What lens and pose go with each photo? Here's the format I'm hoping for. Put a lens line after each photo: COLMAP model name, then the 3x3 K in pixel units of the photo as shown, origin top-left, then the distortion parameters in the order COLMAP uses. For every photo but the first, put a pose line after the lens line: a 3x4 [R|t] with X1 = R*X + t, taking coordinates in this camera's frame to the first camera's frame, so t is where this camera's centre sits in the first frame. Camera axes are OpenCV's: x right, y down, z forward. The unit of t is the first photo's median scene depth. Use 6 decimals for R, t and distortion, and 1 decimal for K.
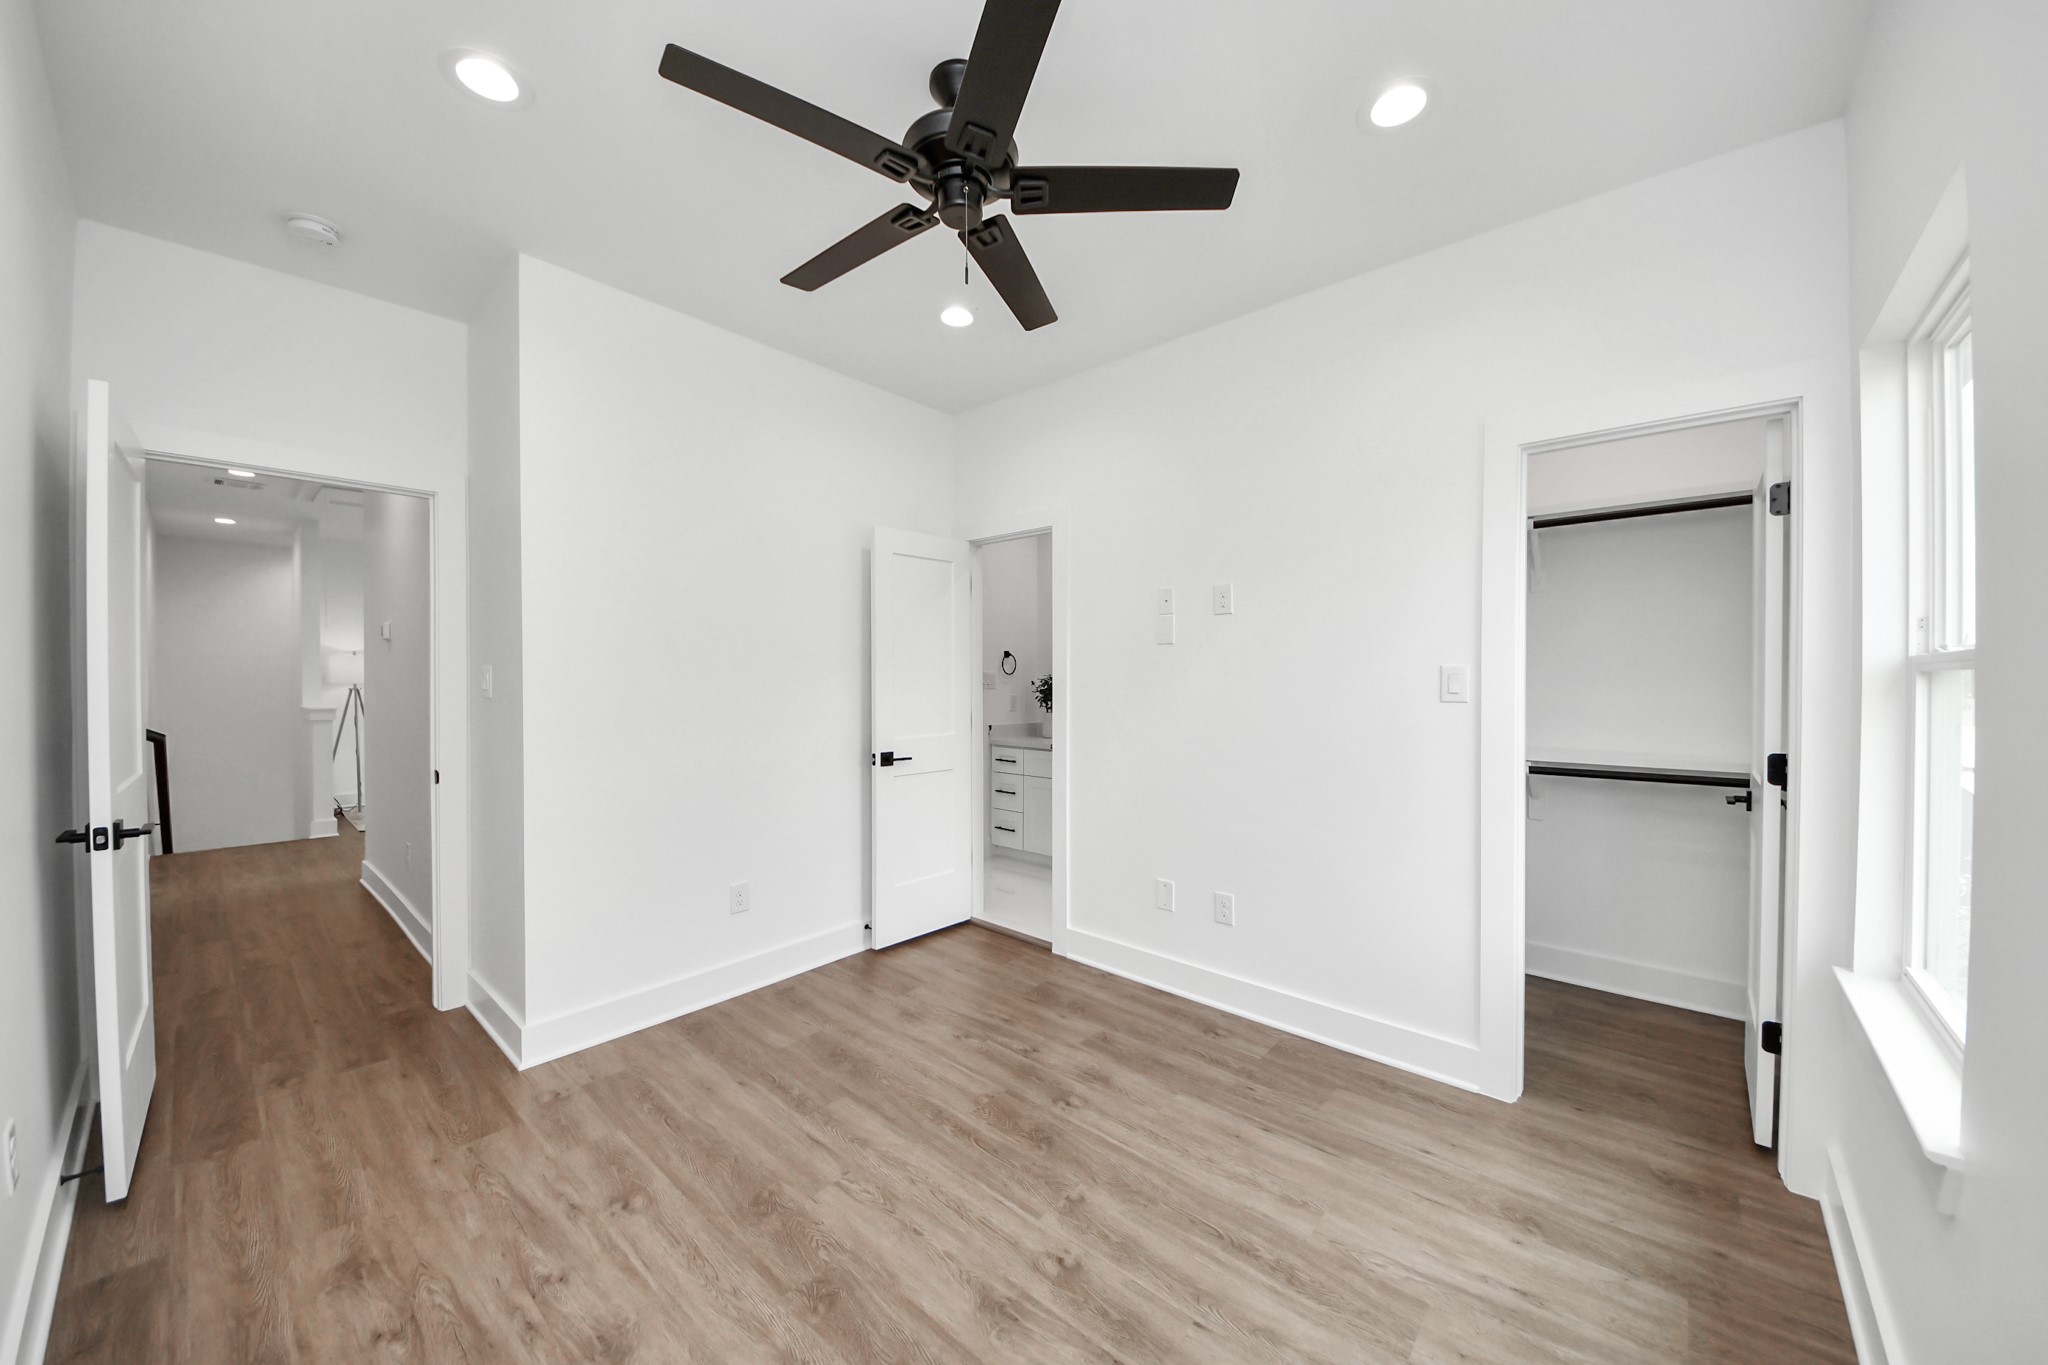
lens RADIAL K [[728.9, 0, 1022.0], [0, 728.9, 687.5], [0, 0, 1]] dist [0.066859, -0.037755]
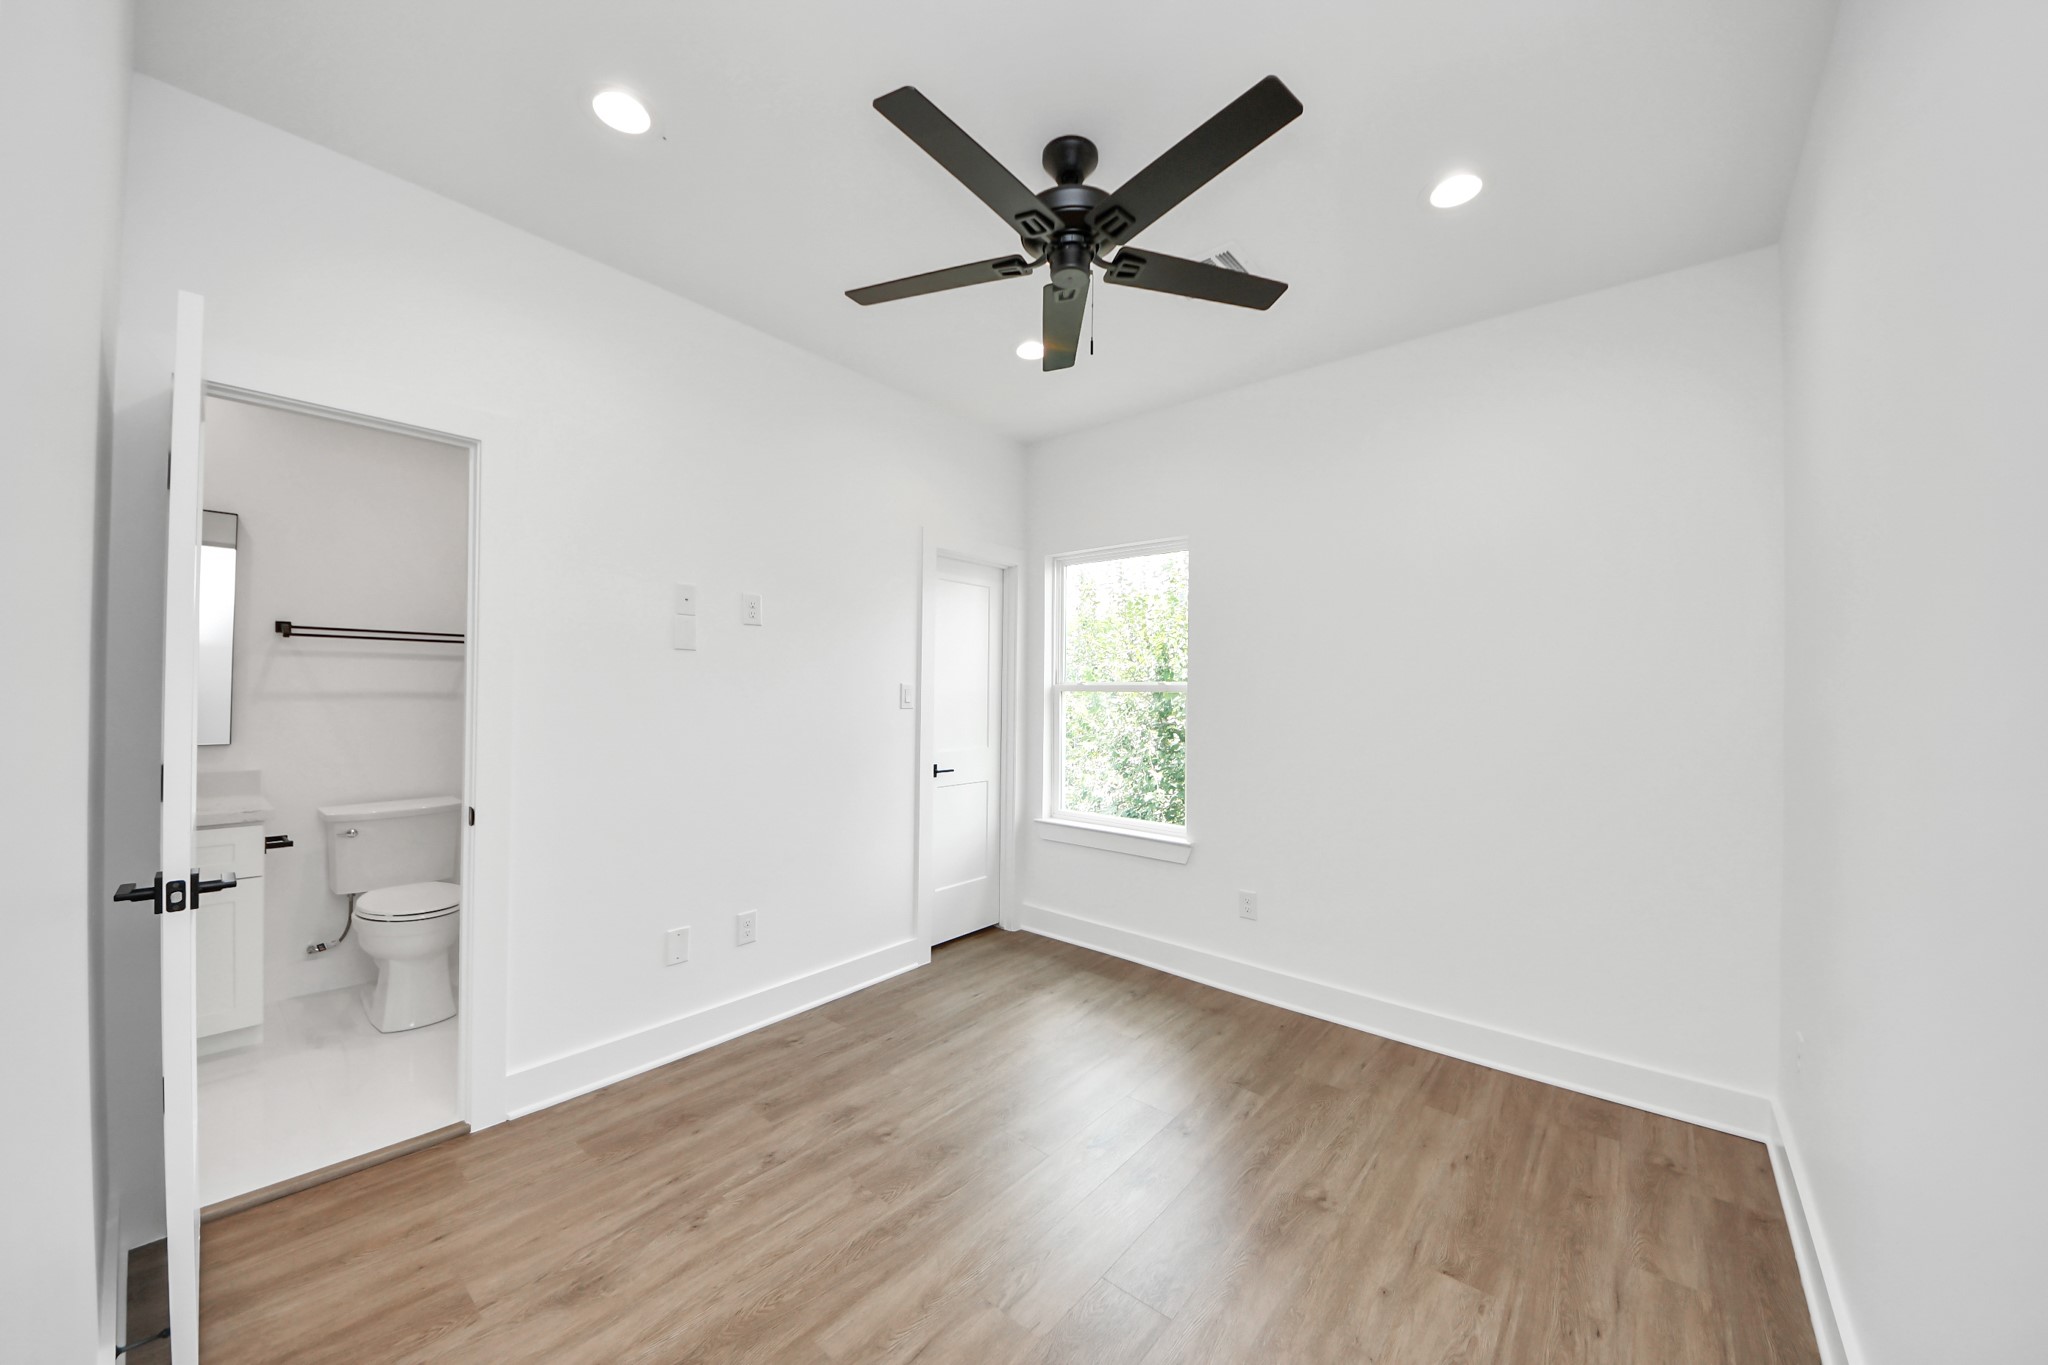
lens RADIAL K [[728.9, 0, 1022.0], [0, 728.9, 687.5], [0, 0, 1]] dist [0.066859, -0.037755]
pose [[-0.016405, 0.004774, 0.999854, -0.872441], [0.000631, 0.999988, -0.004765, -0.013922], [-0.999865, 0.000553, -0.016408, 0.806103]]
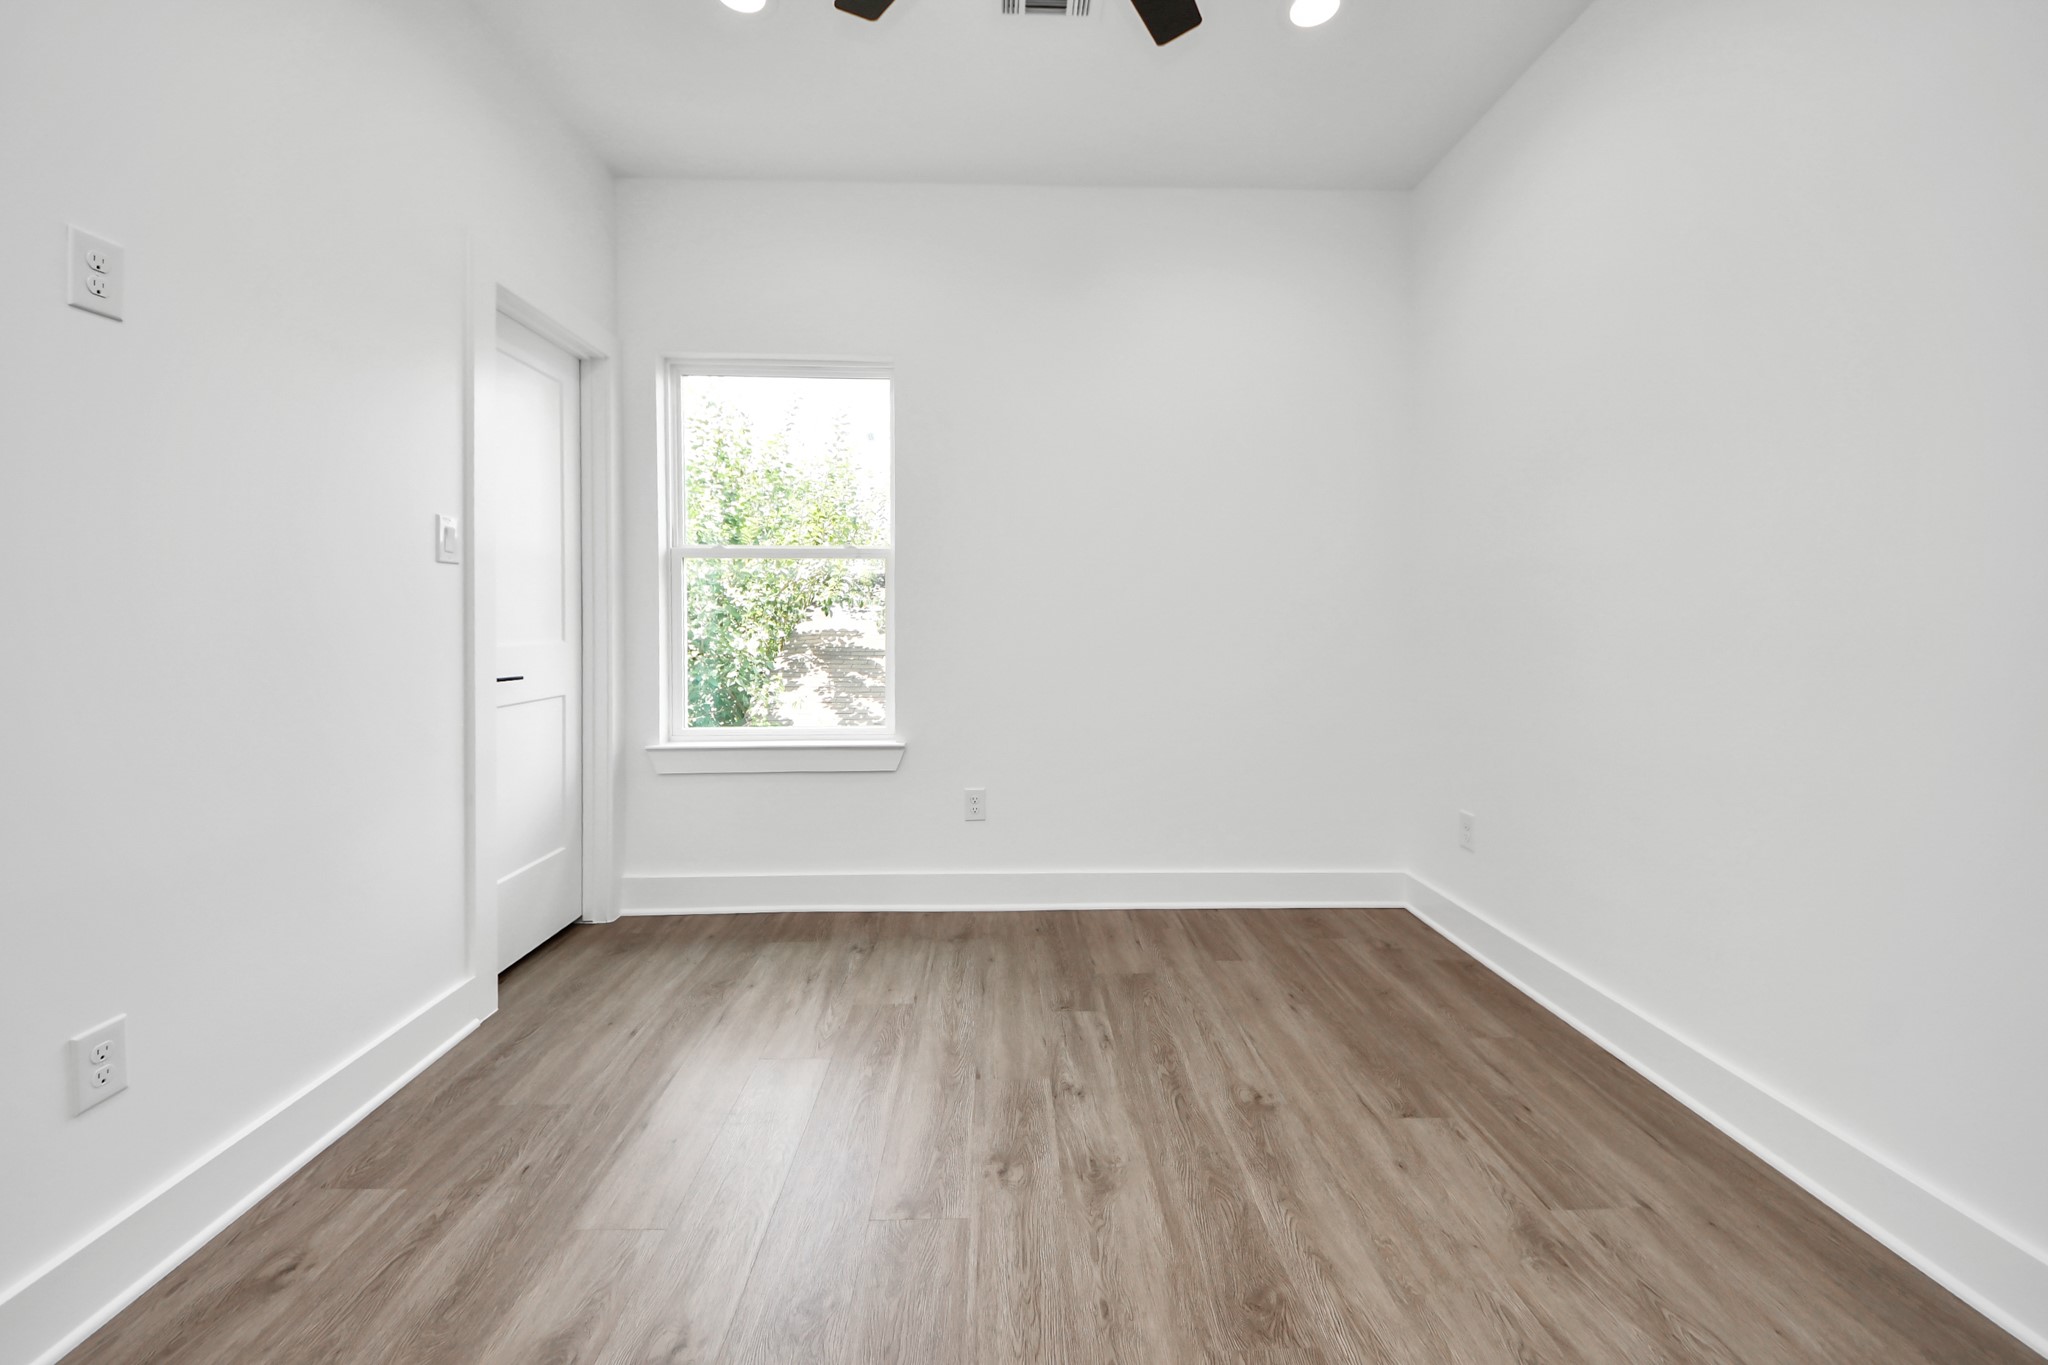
lens RADIAL K [[762.5, 0, 1012.0], [0, 762.5, 622.2], [0, 0, 1]] dist [0.055102, -0.025407]
pose [[-0.671794, -0.006480, 0.740710, -0.444528], [0.008603, 0.999826, 0.016550, 0.076011], [-0.740688, 0.017490, -0.671622, 1.128471]]
